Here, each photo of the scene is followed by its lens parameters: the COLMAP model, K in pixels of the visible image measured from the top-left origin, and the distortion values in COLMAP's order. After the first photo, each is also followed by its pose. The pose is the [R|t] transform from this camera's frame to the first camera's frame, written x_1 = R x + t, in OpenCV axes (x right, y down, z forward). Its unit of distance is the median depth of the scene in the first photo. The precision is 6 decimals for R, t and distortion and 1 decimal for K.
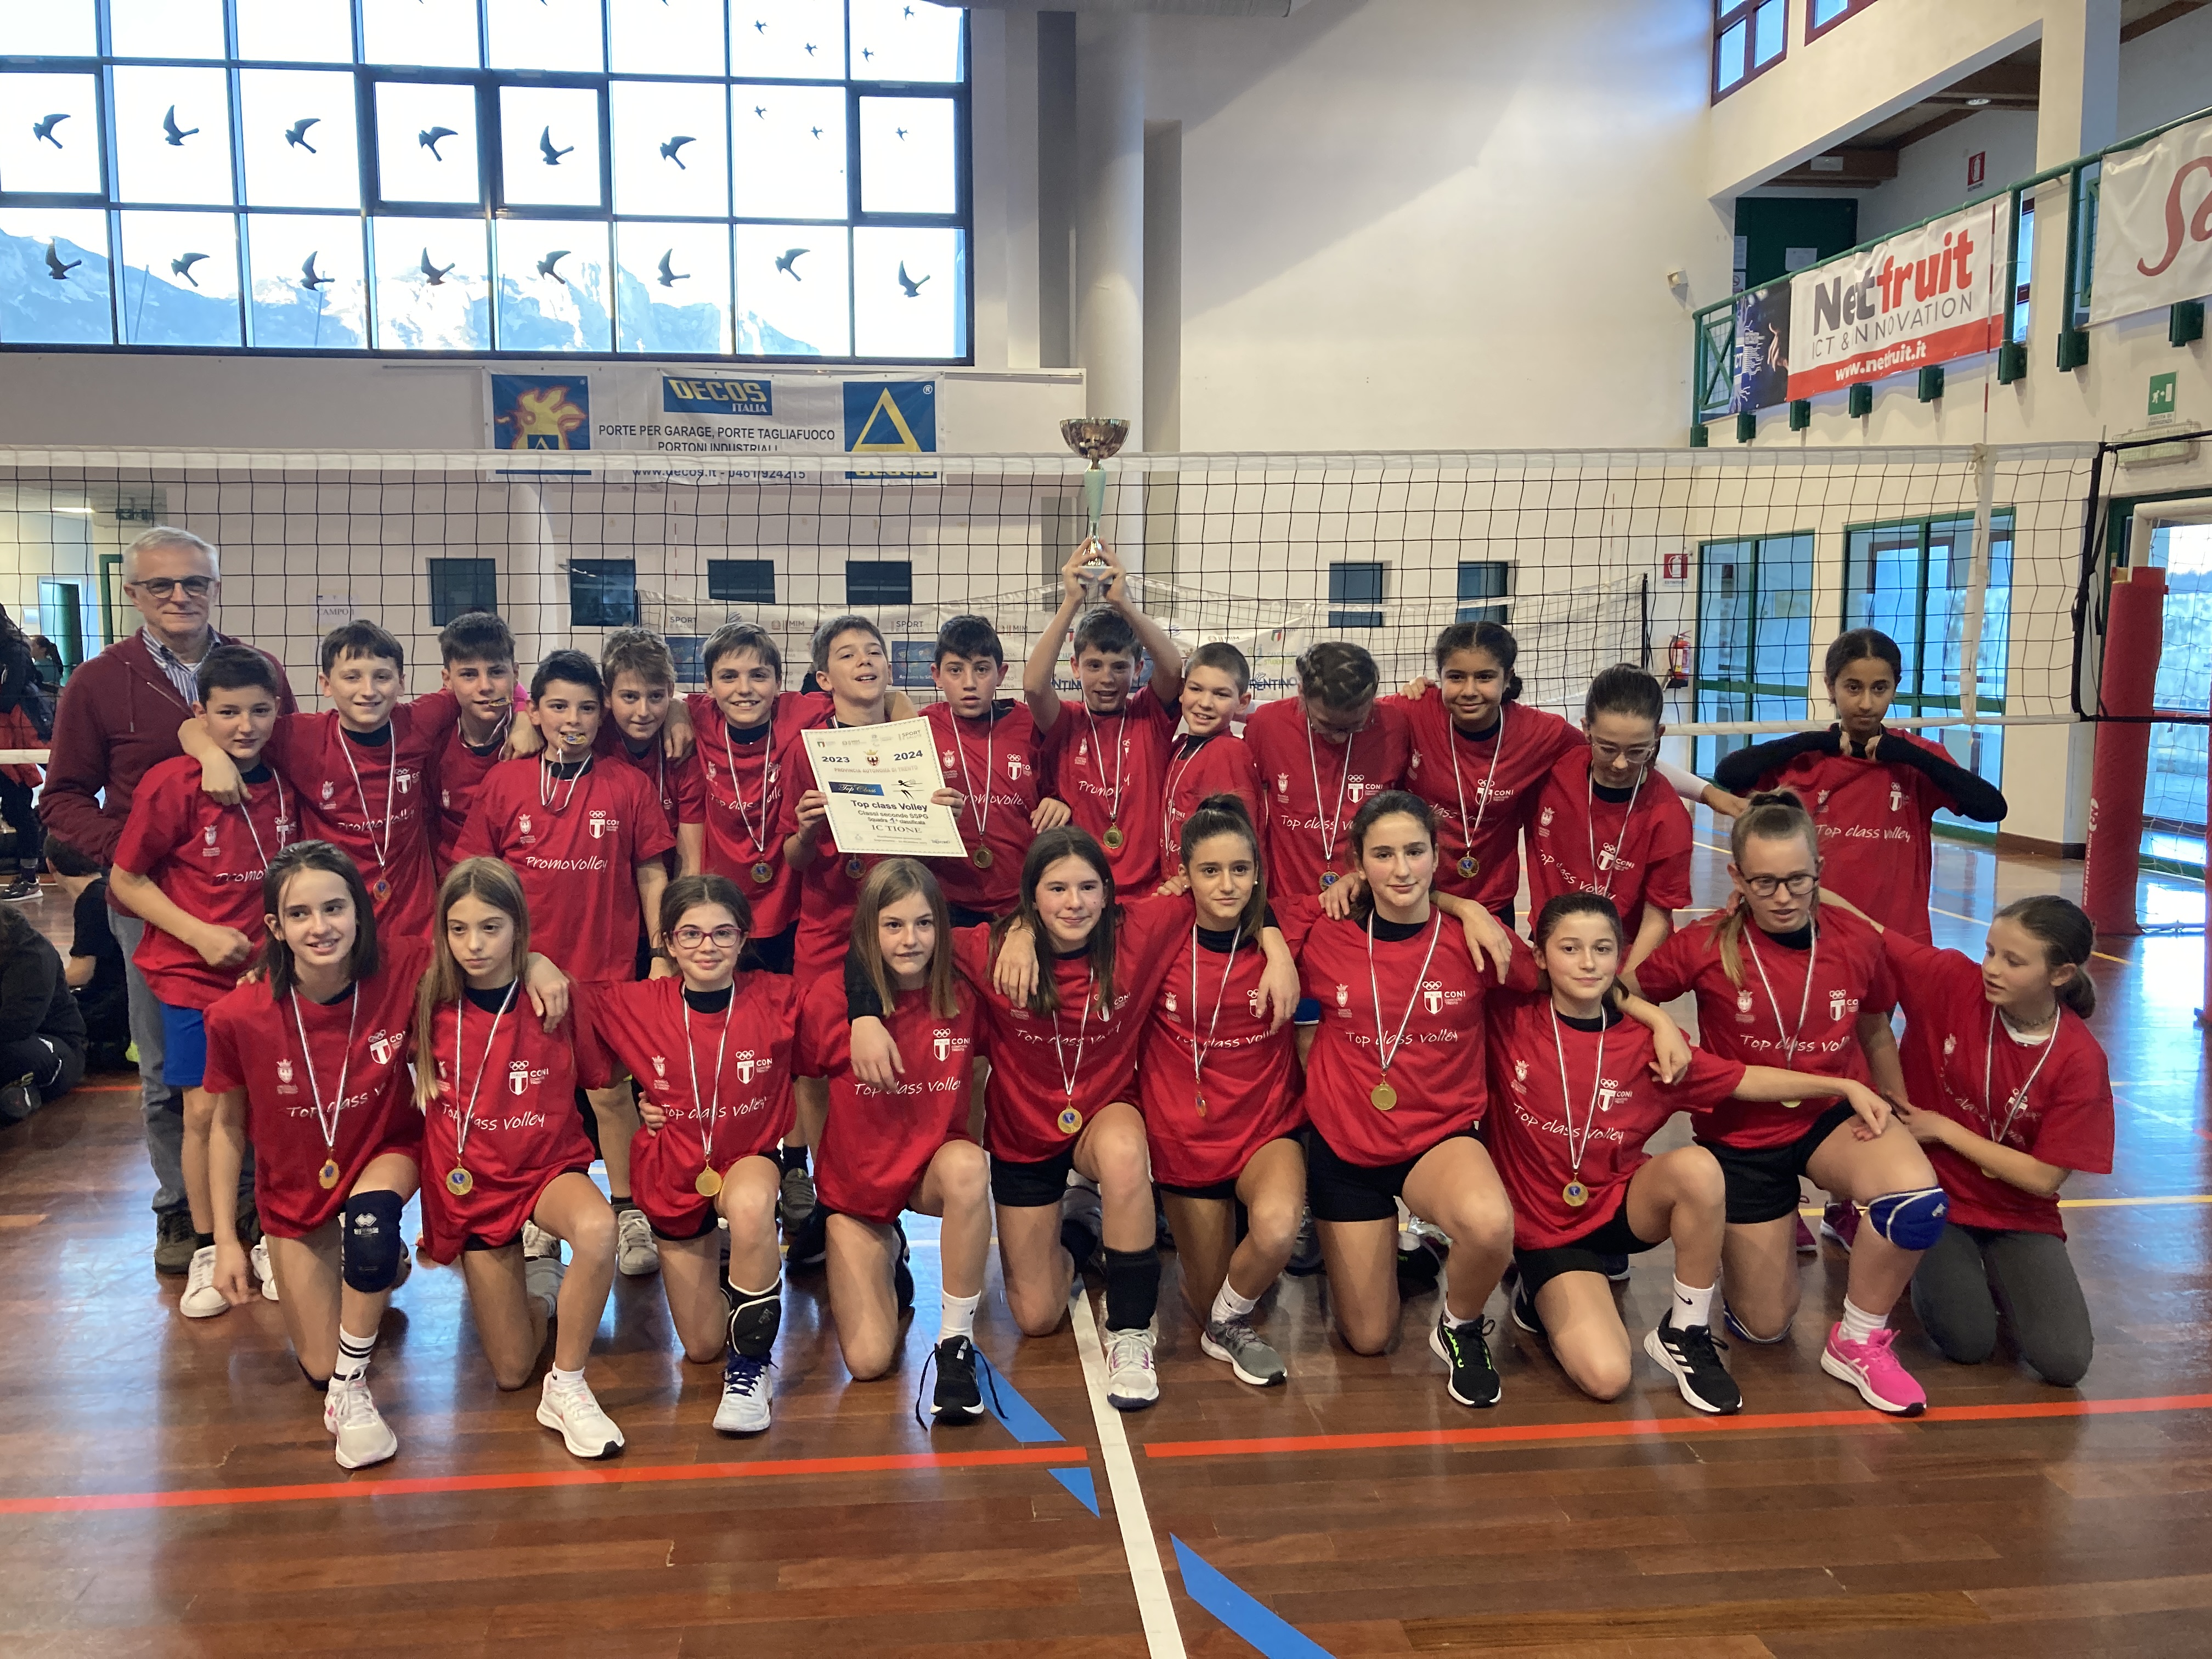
lens RADIAL K [[1777.9, 0, 1095.9], [0, 1777.9, 830.5], [0, 0, 1]] dist [-0.009988, 0.041697]
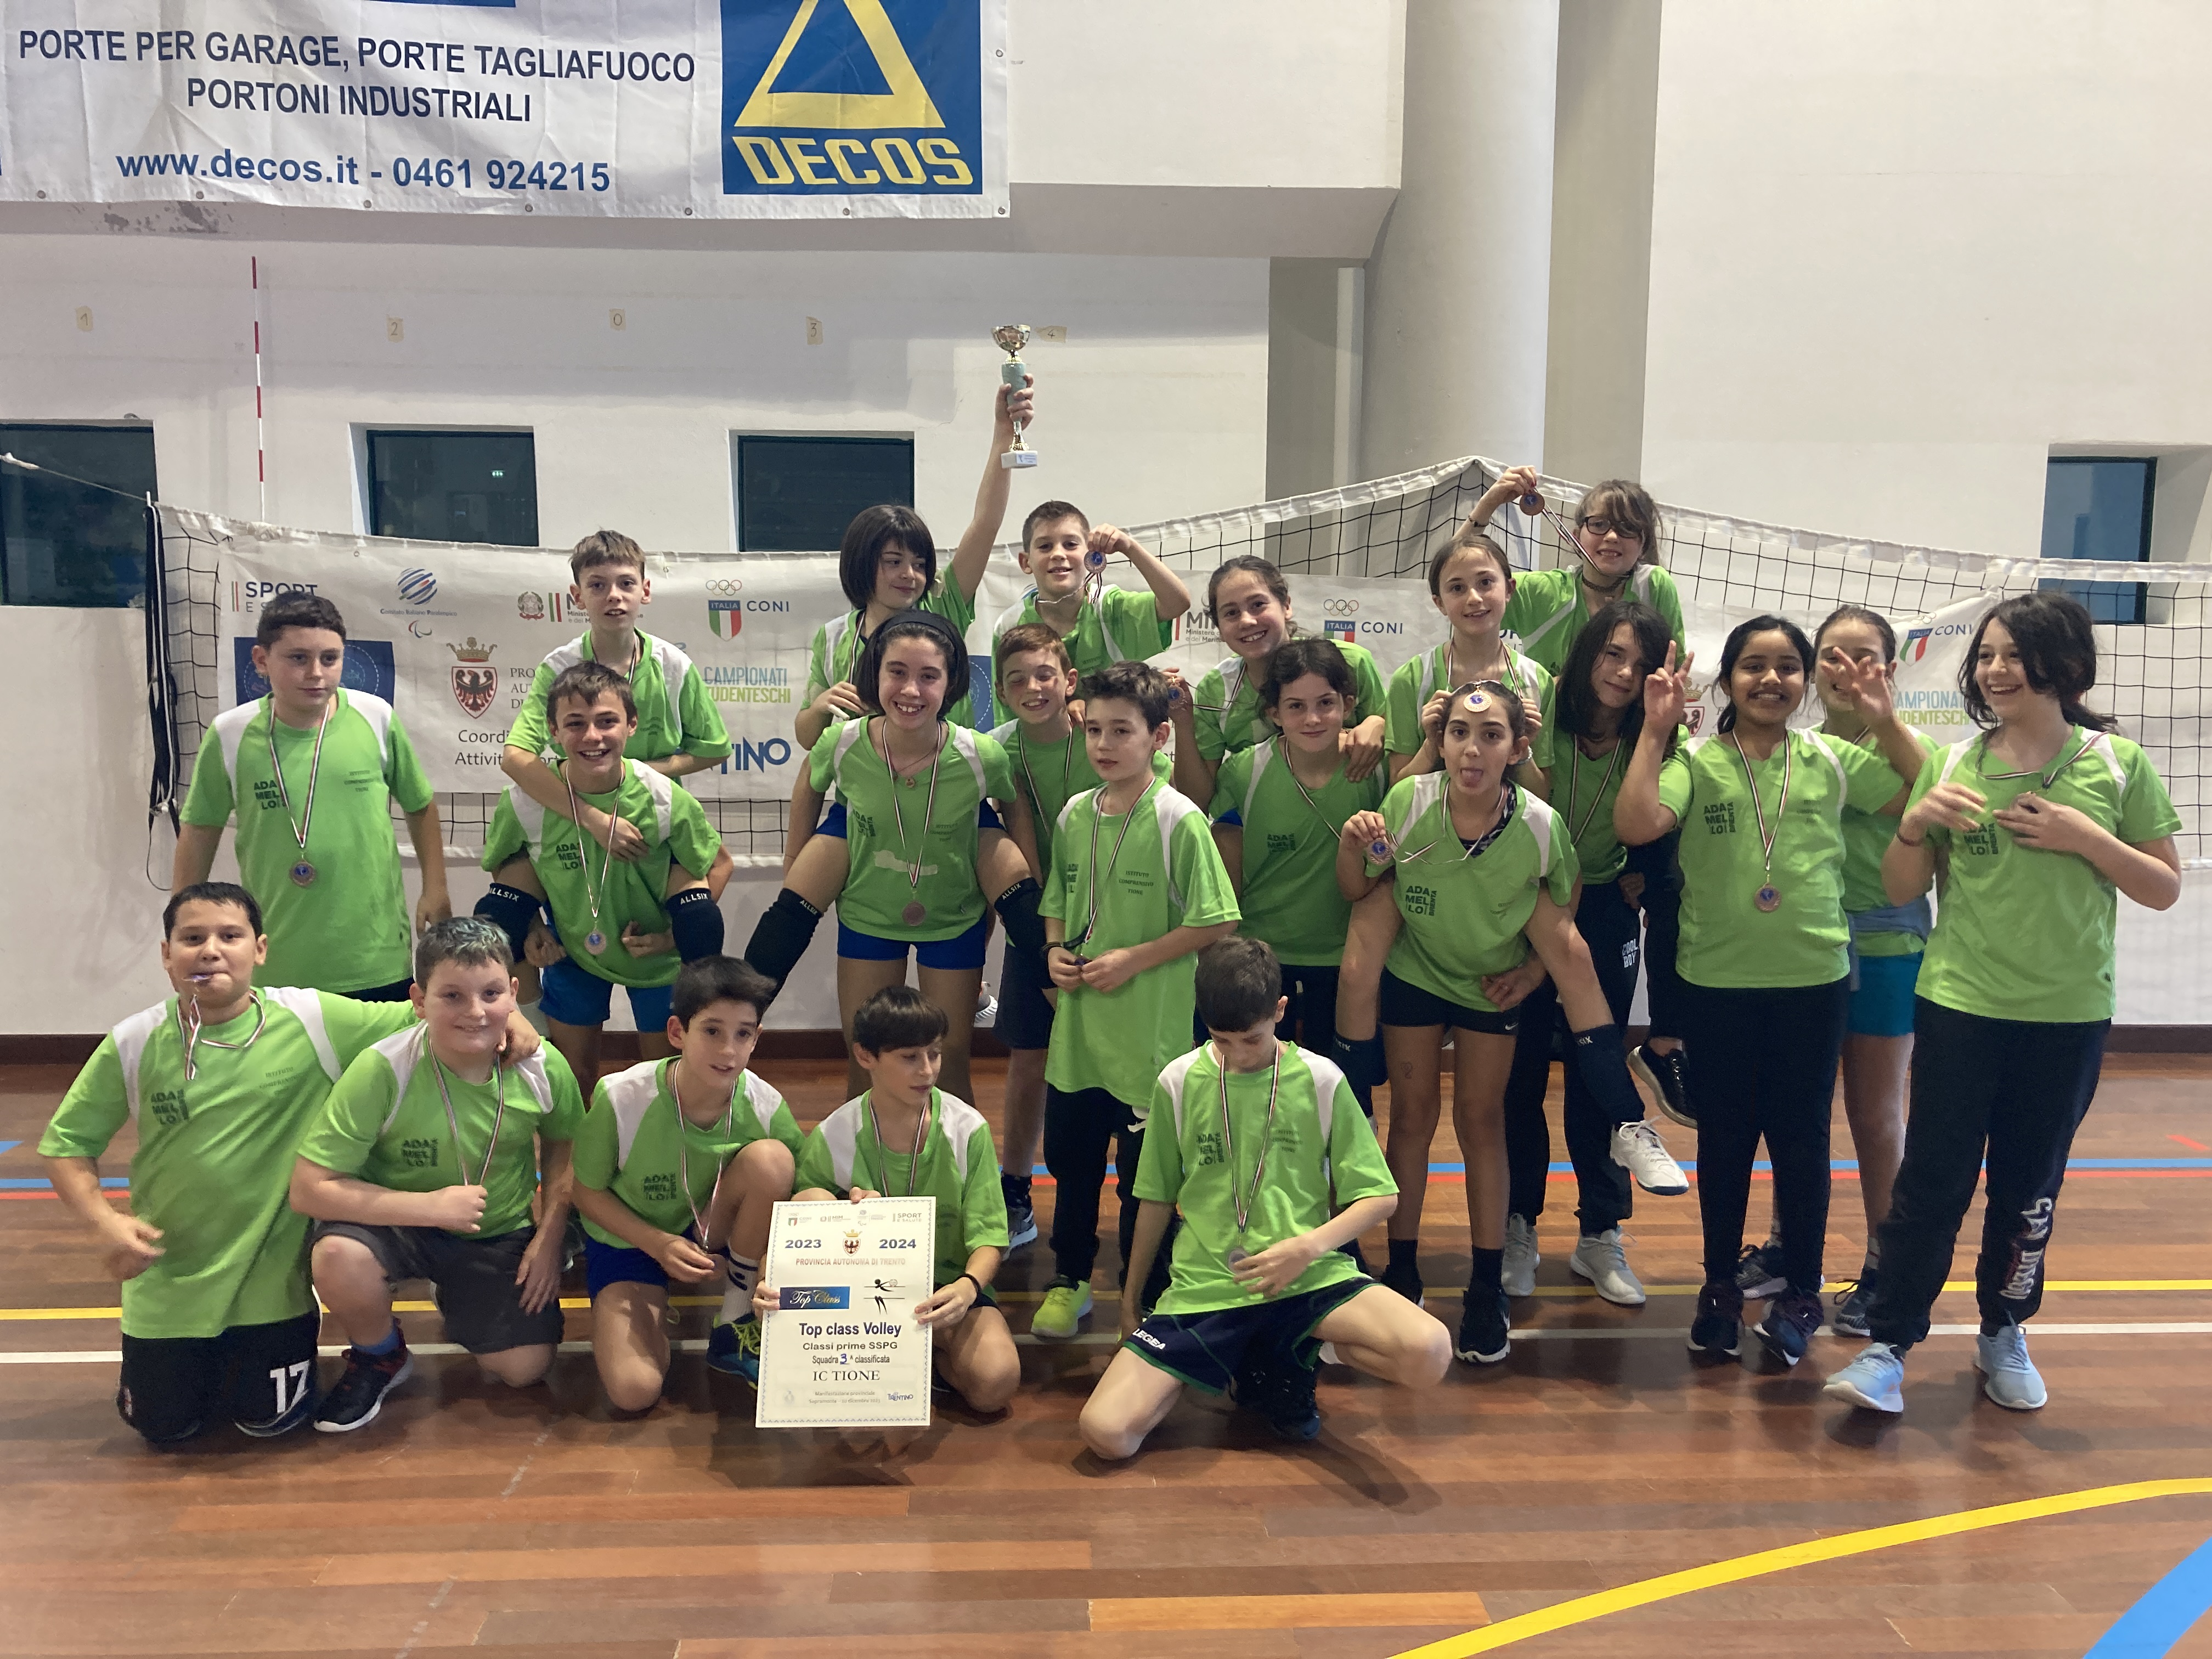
lens RADIAL K [[1806.4, 0, 1102.2], [0, 1806.4, 838.6], [0, 0, 1]] dist [0.003578, 0.017551]
pose [[0.999507, 0.007142, -0.030581, -0.054804], [-0.007801, 0.999739, -0.021480, -0.063167], [0.030420, 0.021708, 0.999301, 0.655547]]
